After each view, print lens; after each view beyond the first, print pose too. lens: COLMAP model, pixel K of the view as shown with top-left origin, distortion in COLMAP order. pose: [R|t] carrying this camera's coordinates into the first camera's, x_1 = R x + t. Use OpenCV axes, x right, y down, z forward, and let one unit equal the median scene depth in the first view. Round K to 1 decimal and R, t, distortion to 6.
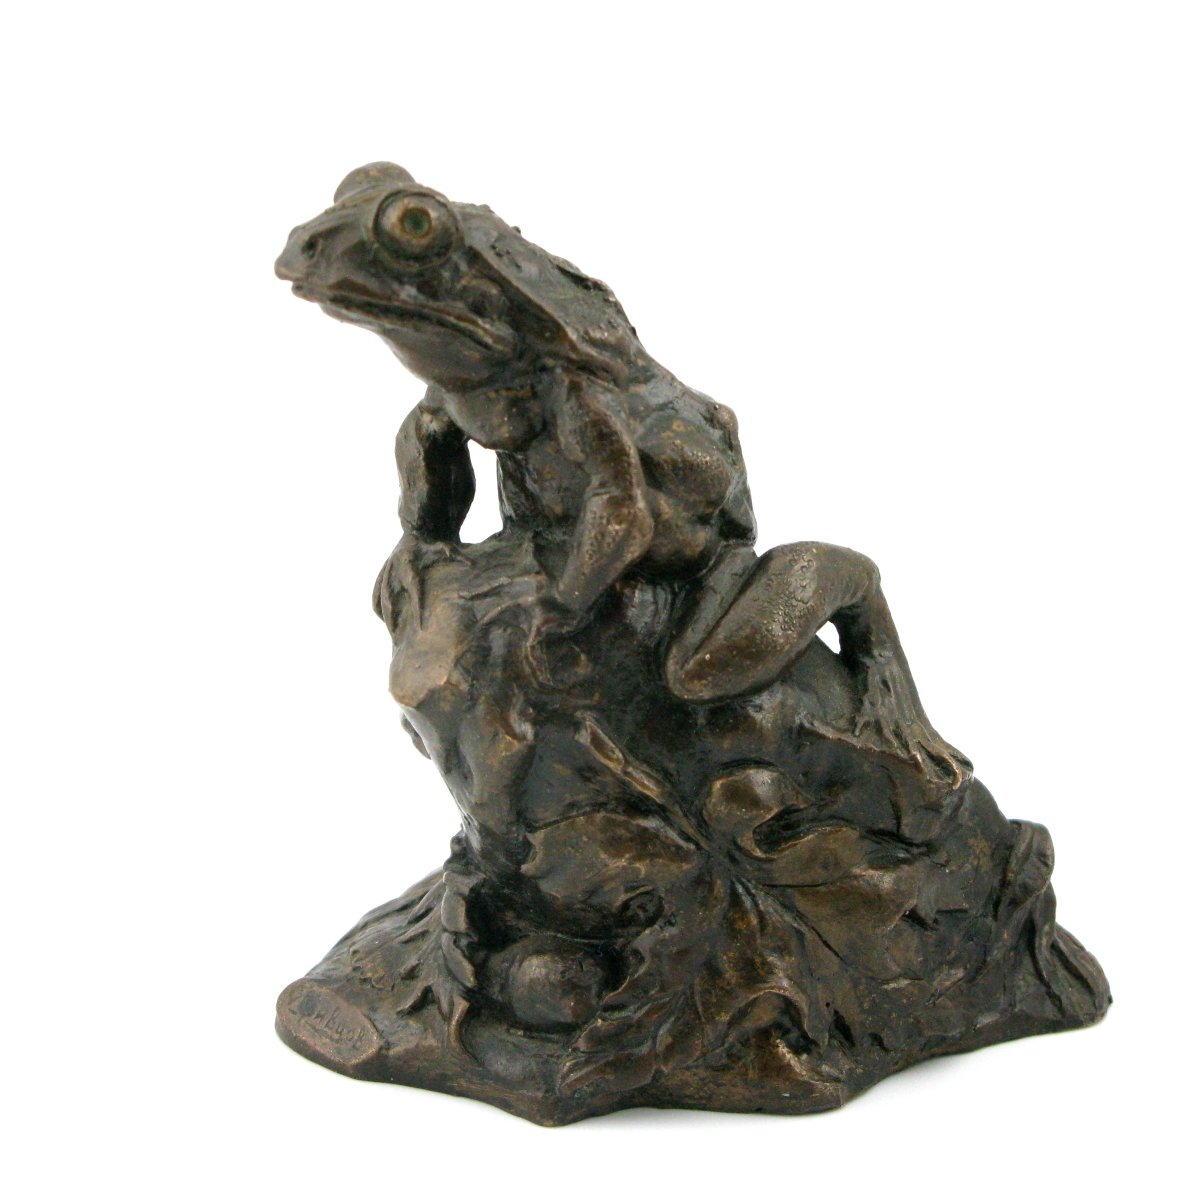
lens RADIAL K [[3330.2, 0, 599.8], [0, 3330.2, 600.3], [0, 0, 1]] dist [-0.054842, 0.000000]
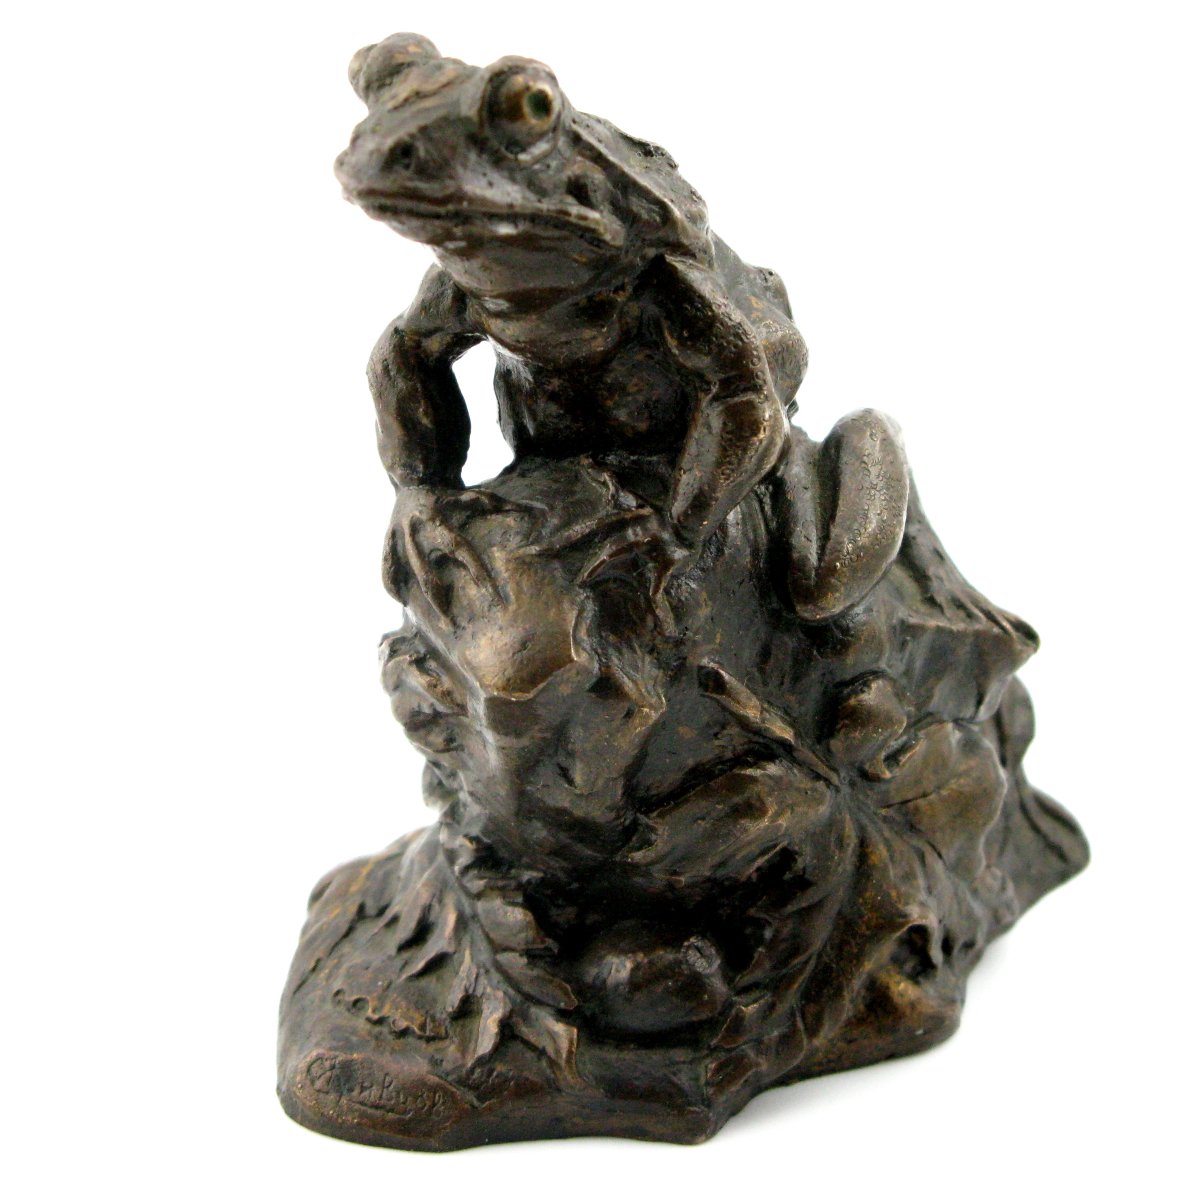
lens RADIAL K [[3330.2, 0, 600.1], [0, 3330.2, 599.5], [0, 0, 1]] dist [-0.054842, 0.000000]
pose [[0.865308, -0.207787, 0.456143, -0.398948], [0.165186, 0.977405, 0.131878, -0.094187], [-0.473239, -0.038767, 0.880080, 0.273164]]
